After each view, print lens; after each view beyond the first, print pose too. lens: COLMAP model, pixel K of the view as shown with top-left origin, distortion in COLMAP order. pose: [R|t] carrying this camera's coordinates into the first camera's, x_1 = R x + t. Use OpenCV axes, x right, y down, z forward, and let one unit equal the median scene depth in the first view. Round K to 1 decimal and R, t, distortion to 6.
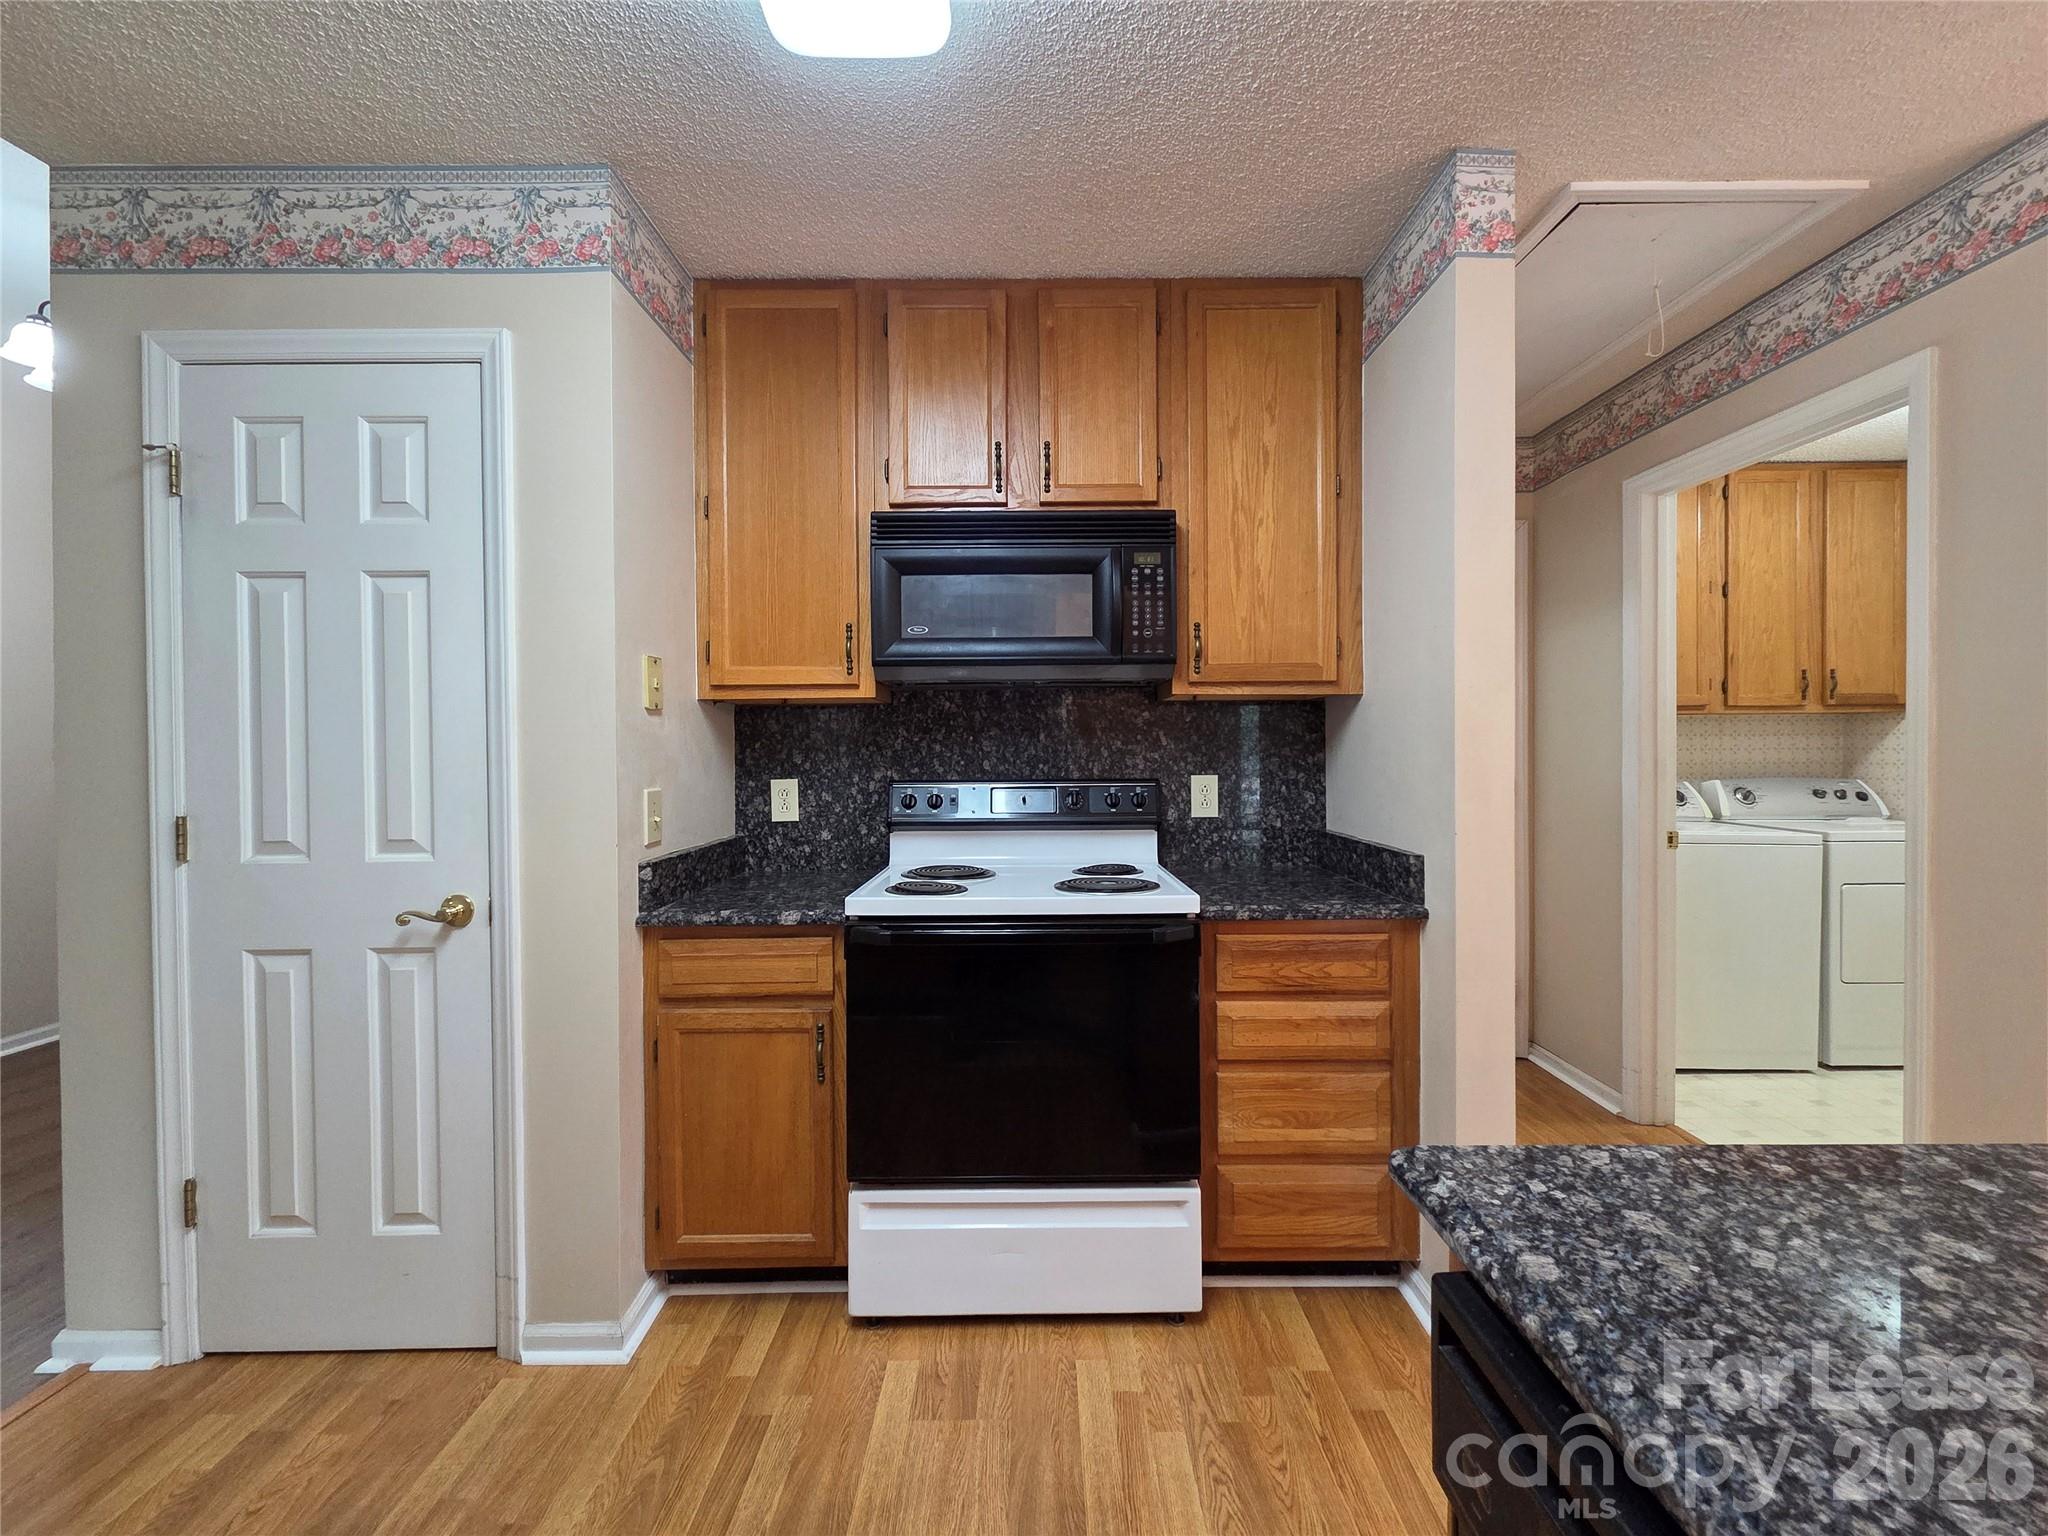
lens RADIAL K [[836.2, 0, 1043.1], [0, 836.2, 754.4], [0, 0, 1]] dist [0.000145, 0.000906]
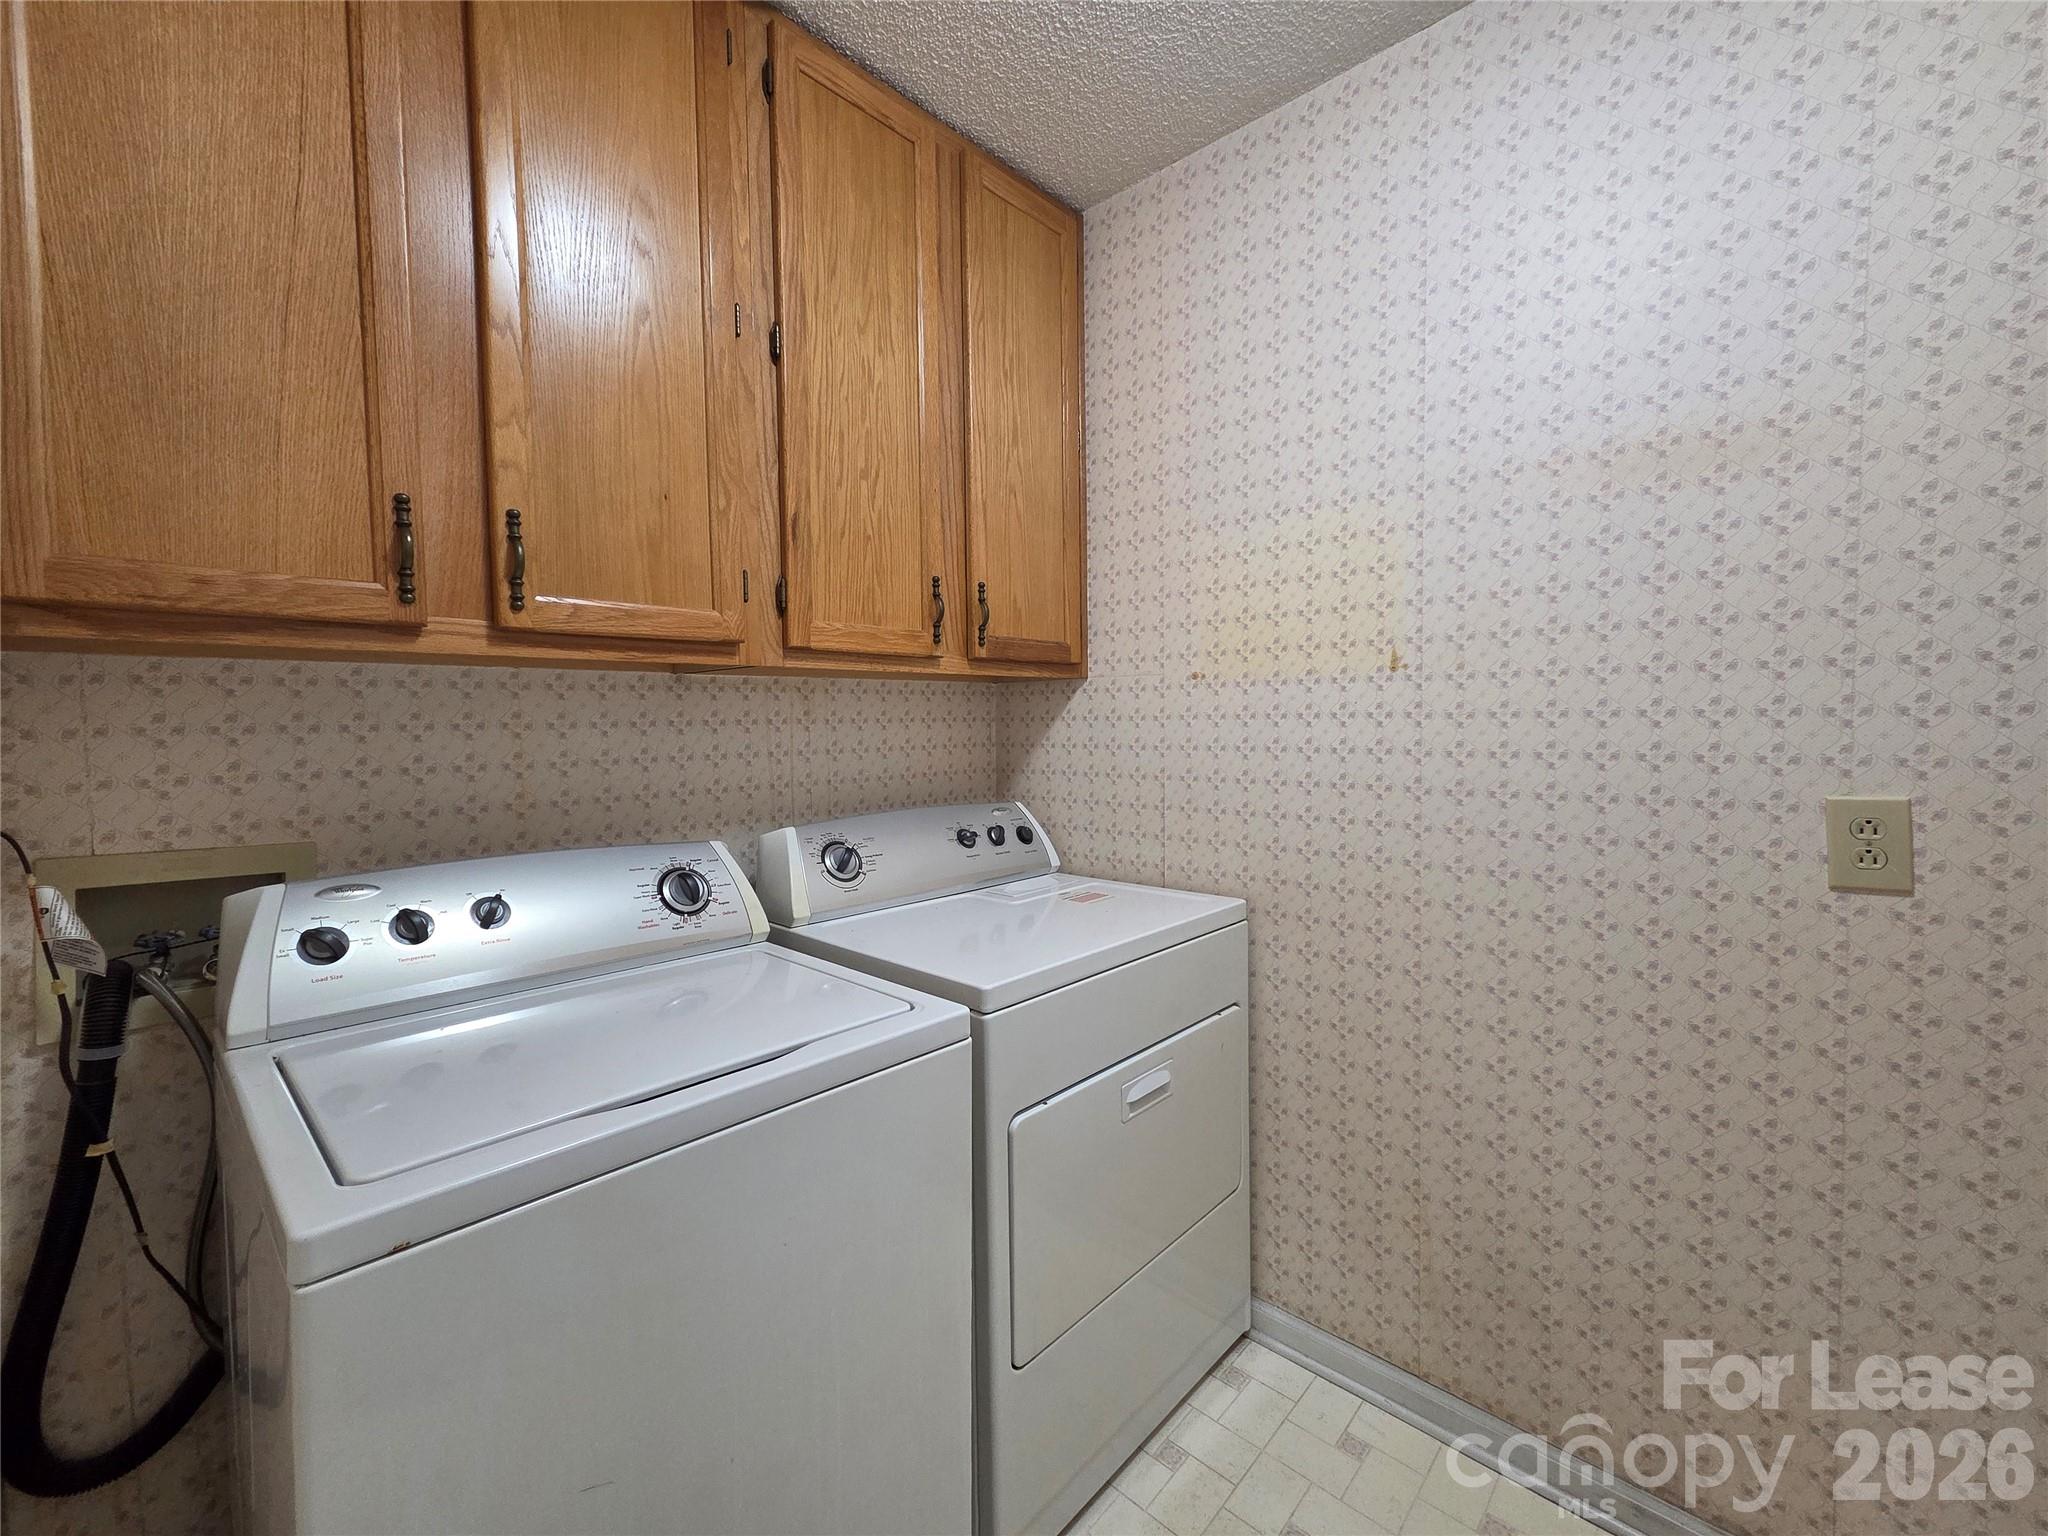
lens RADIAL K [[836.2, 0, 1025.2], [0, 836.2, 757.2], [0, 0, 1]] dist [0.000145, 0.000906]
pose [[0.687514, -0.035094, 0.725323, 0.607126], [0.014744, 0.999300, 0.034375, -0.018842], [-0.726022, -0.012939, 0.687550, 0.648594]]
